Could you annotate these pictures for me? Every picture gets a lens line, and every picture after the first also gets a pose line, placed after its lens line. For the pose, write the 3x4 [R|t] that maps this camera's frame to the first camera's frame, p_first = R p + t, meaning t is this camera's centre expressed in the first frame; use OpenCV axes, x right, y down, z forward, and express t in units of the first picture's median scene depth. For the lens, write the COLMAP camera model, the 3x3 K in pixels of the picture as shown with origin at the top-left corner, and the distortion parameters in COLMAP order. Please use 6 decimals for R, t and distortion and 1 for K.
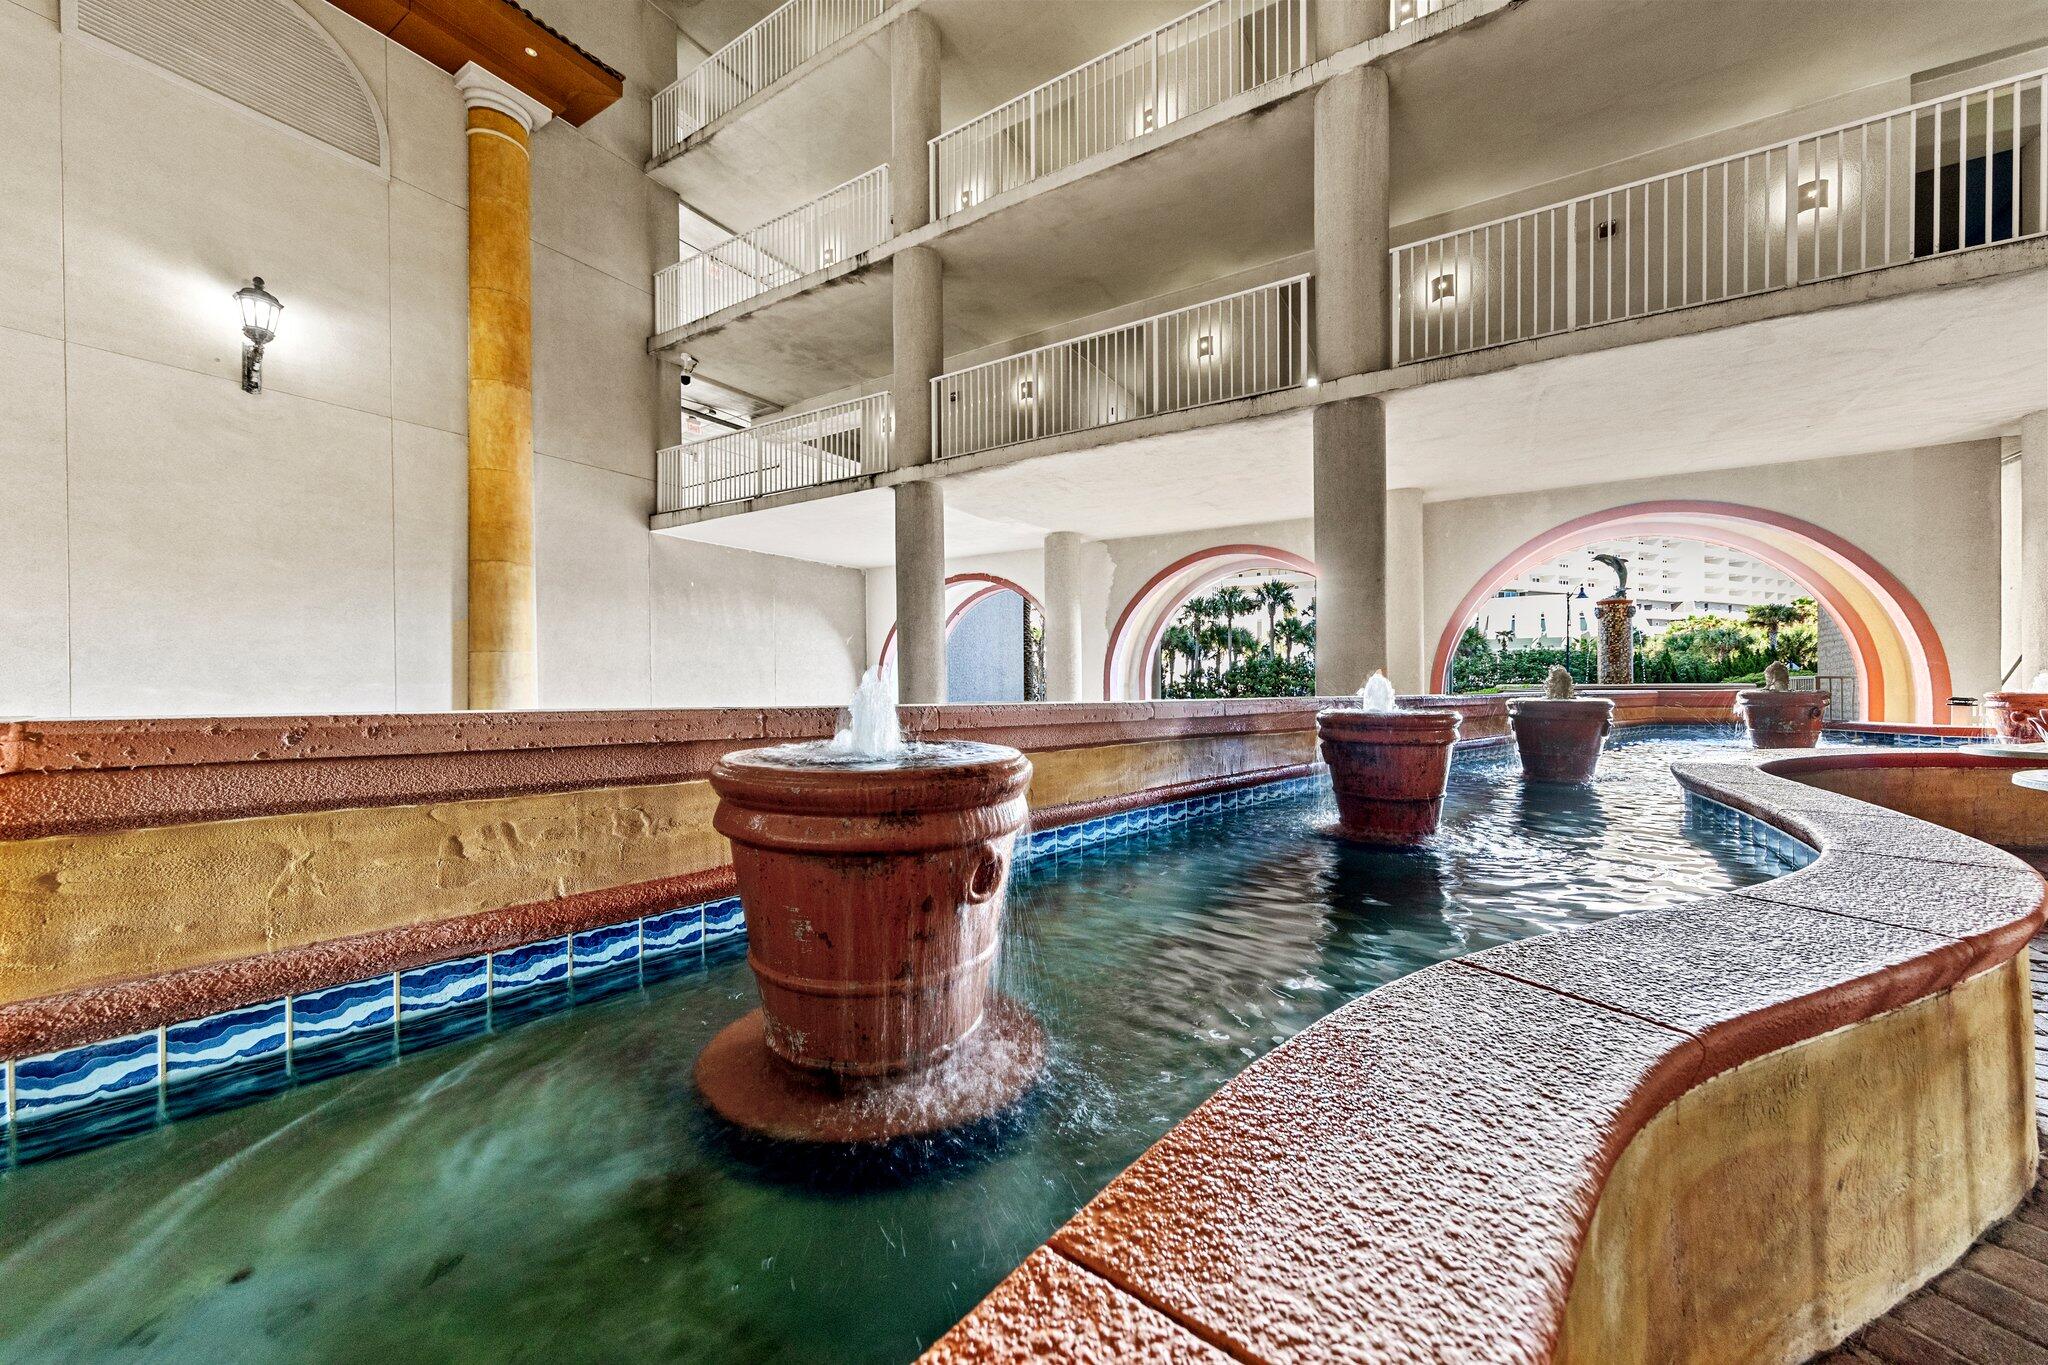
lens RADIAL K [[743.4, 0, 1024.0], [0, 743.4, 682.5], [0, 0, 1]] dist [0.006817, -0.000006]
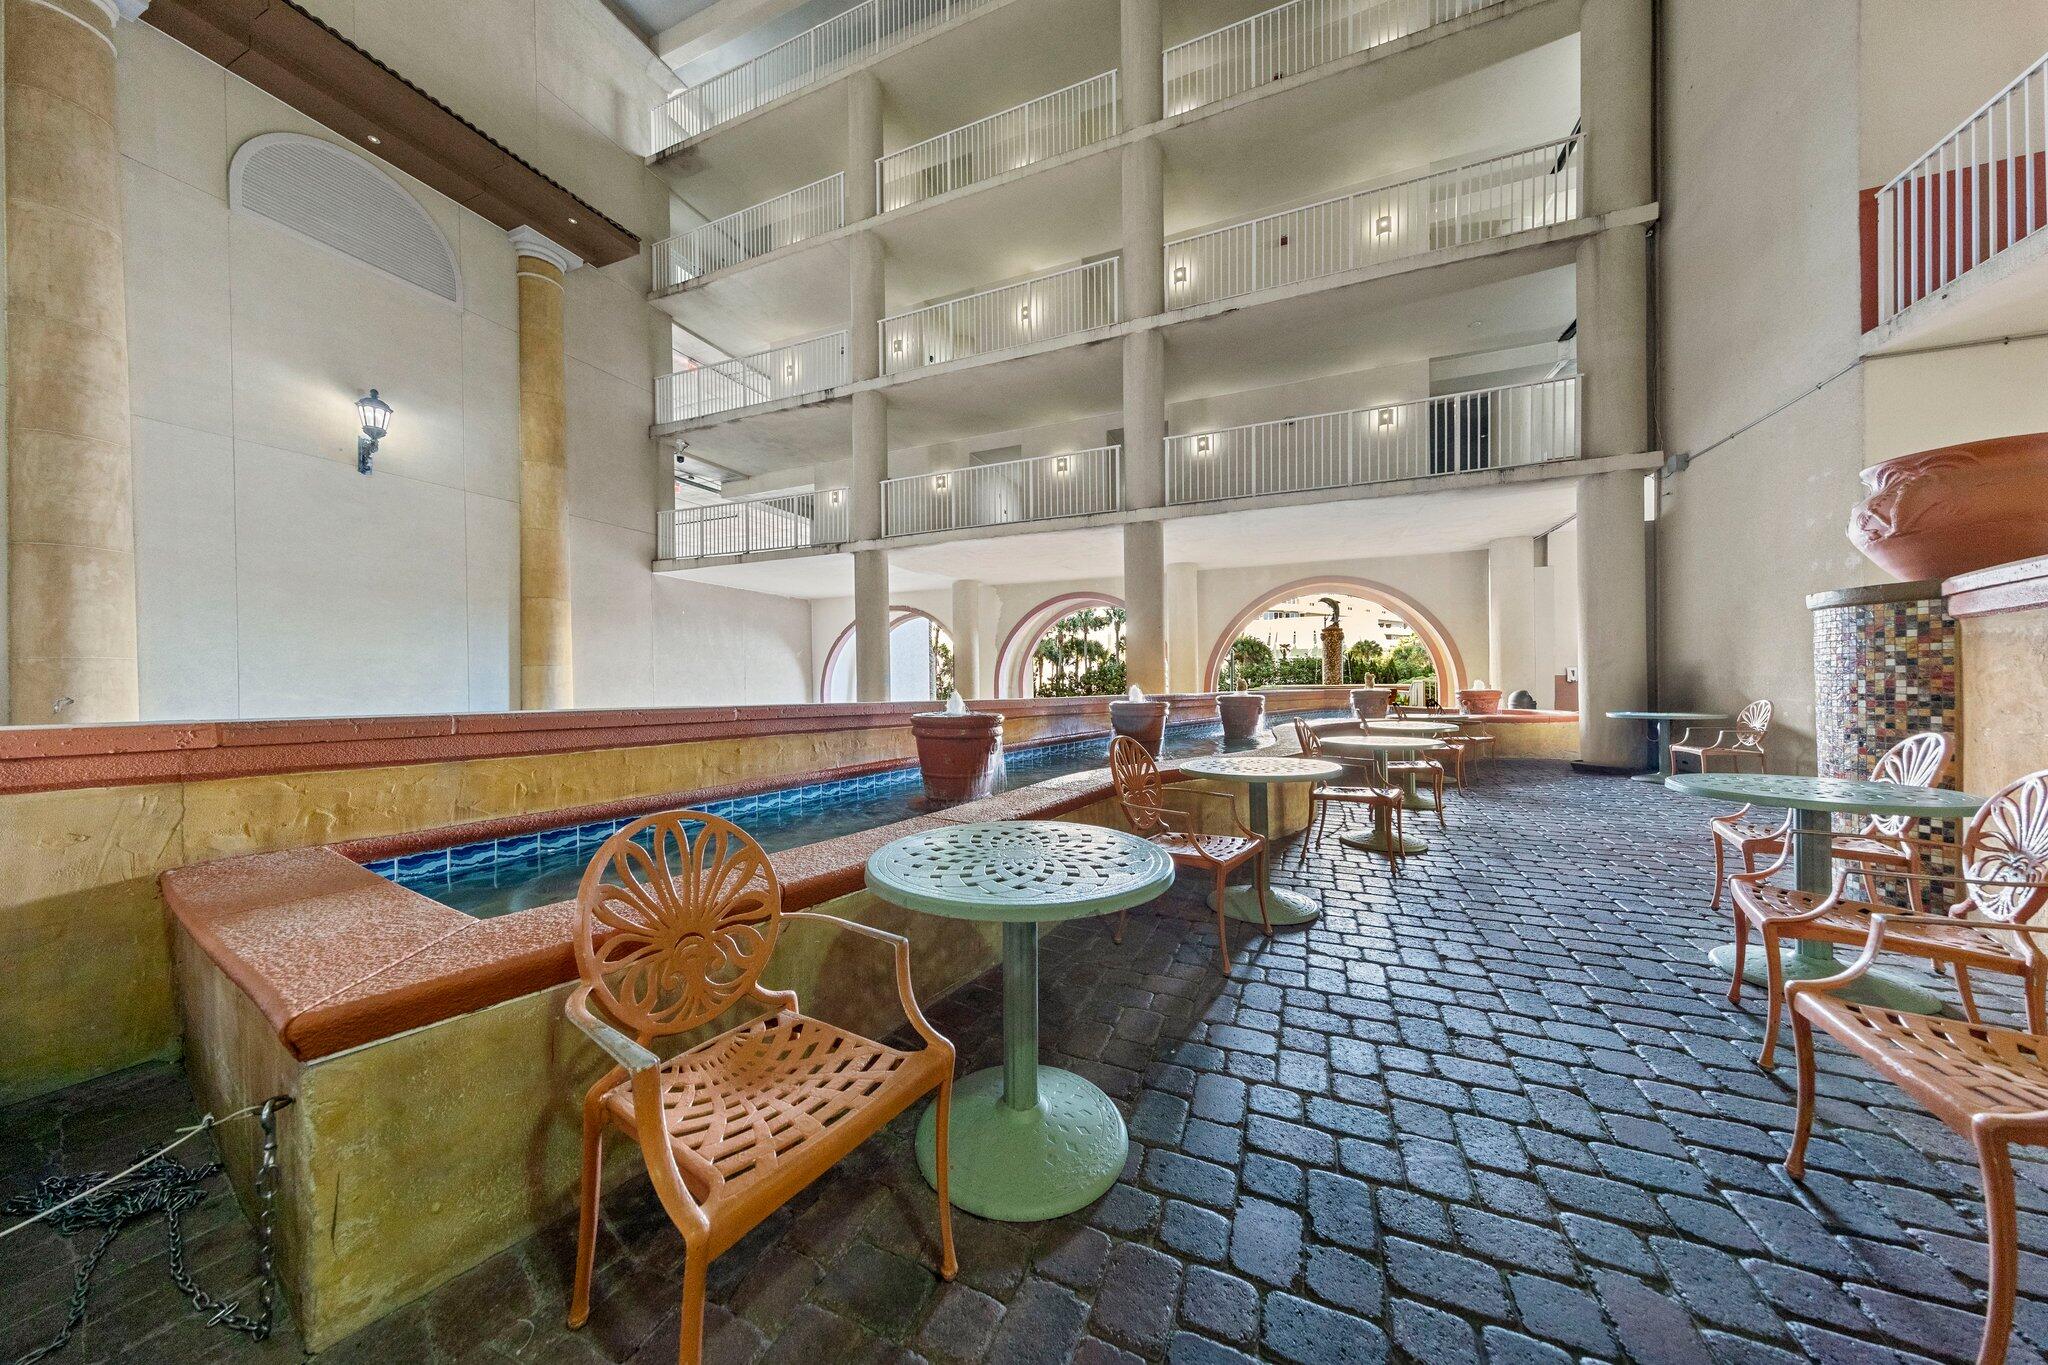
lens RADIAL K [[646.4, 0, 1024.0], [0, 646.4, 682.5], [0, 0, 1]] dist [0.000041, -0.000015]
pose [[0.985426, -0.004179, 0.170052, -0.058055], [0.004411, 0.999990, -0.000984, -0.006449], [-0.170046, 0.001719, 0.985435, -0.278200]]
